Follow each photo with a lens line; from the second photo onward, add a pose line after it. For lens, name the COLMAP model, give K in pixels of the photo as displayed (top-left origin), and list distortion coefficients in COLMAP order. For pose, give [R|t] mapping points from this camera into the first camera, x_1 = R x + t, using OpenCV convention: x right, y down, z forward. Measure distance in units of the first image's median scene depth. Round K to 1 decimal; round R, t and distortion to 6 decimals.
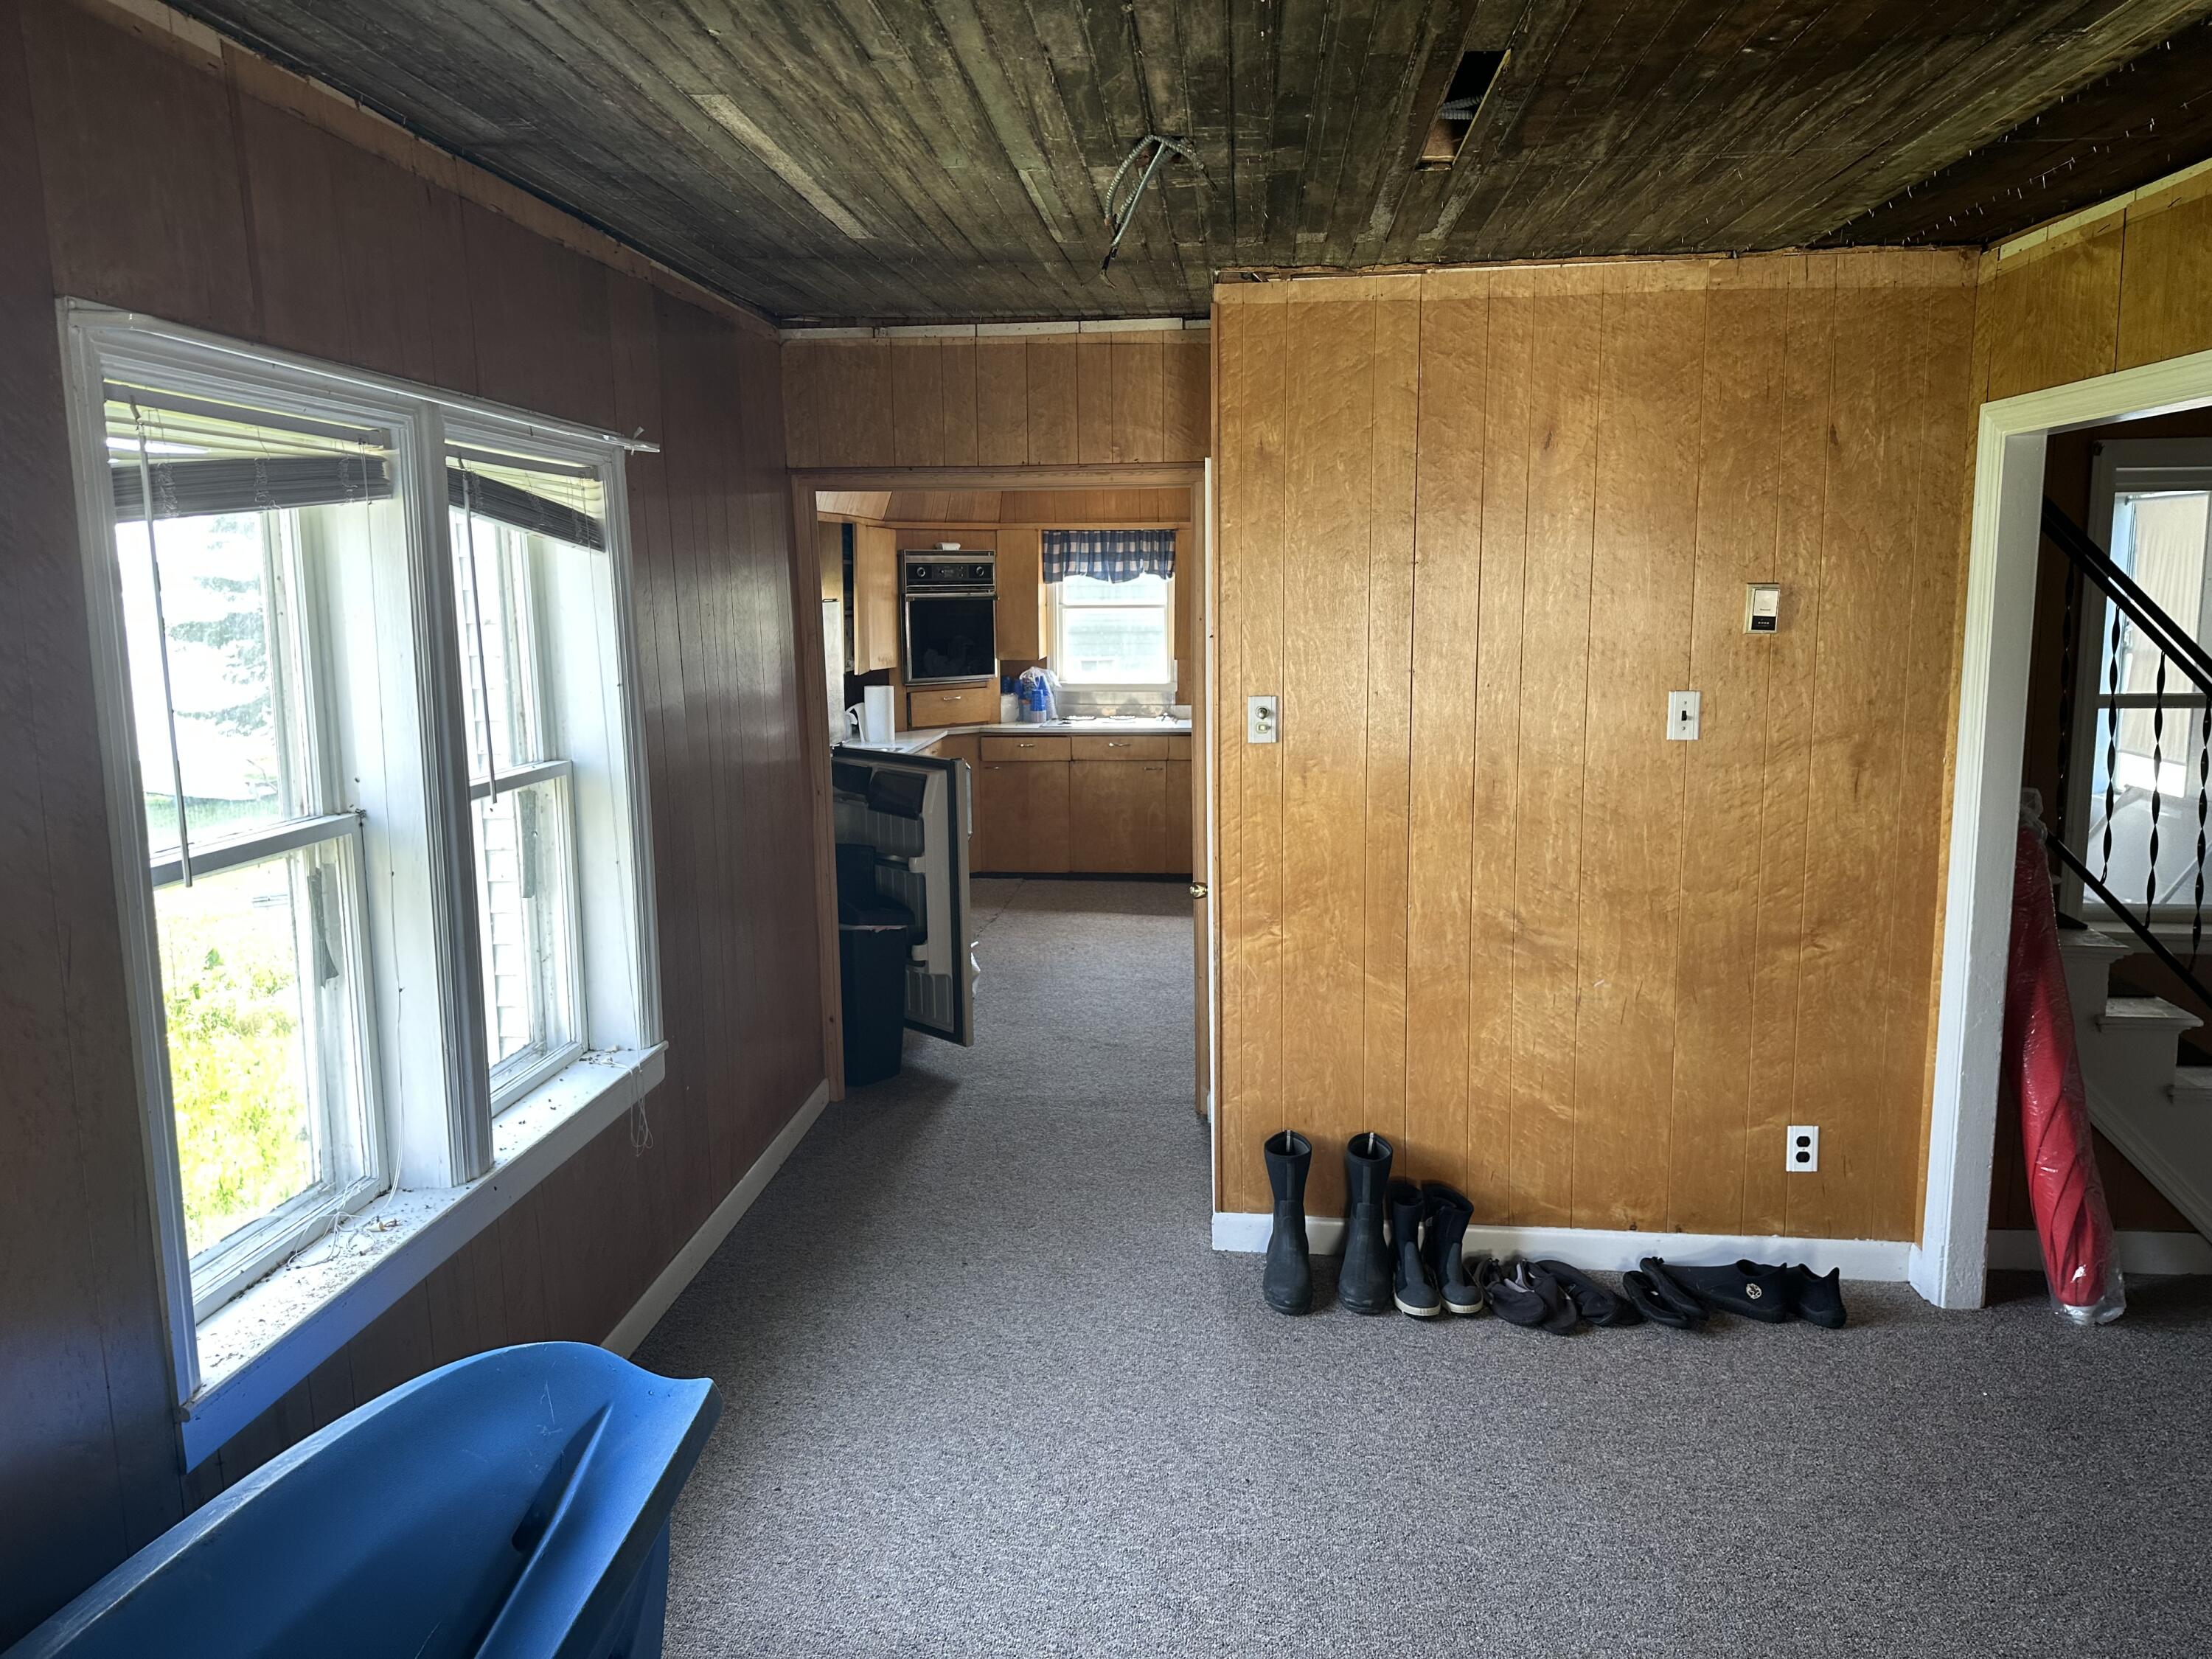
lens RADIAL K [[1573.1, 0, 1101.2], [0, 1573.1, 823.2], [0, 0, 1]] dist [0.048583, -0.079180]
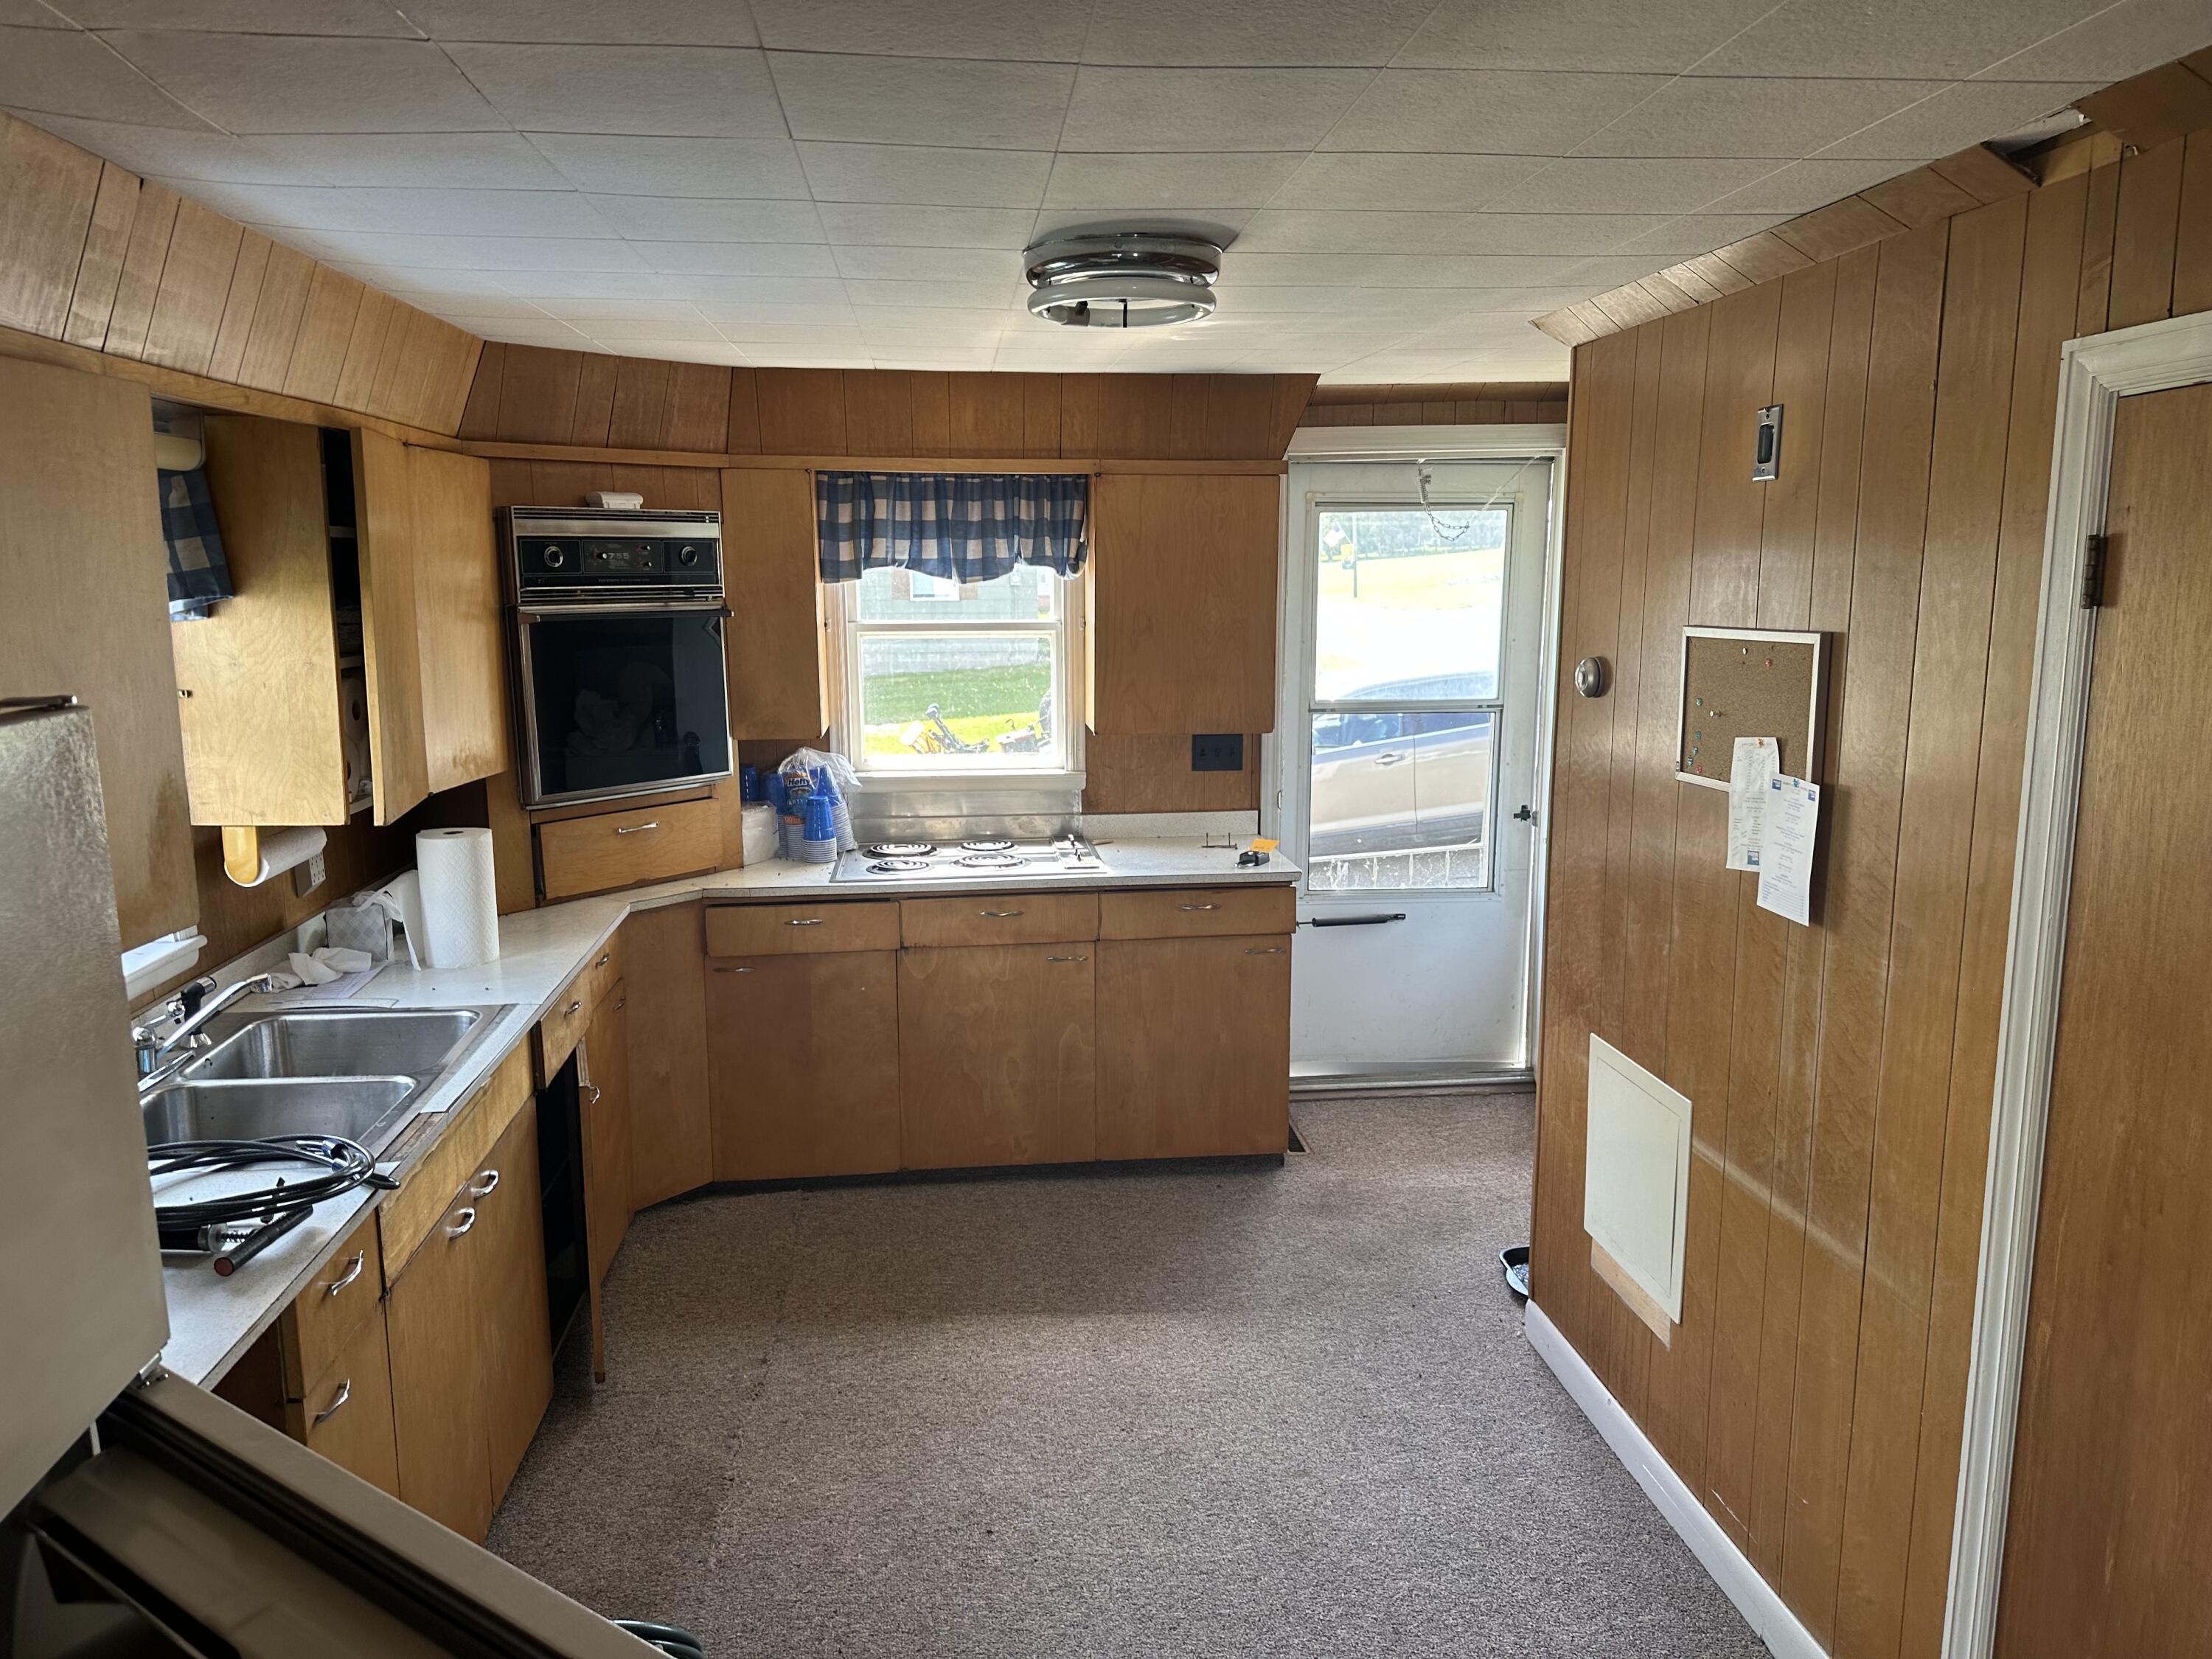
lens RADIAL K [[1564.3, 0, 1114.9], [0, 1564.3, 845.8], [0, 0, 1]] dist [0.103088, -0.090990]
pose [[0.979103, -0.034134, 0.200482, -0.049174], [0.029387, 0.999214, 0.026605, -0.080897], [-0.201232, -0.020158, 0.979336, 0.501131]]
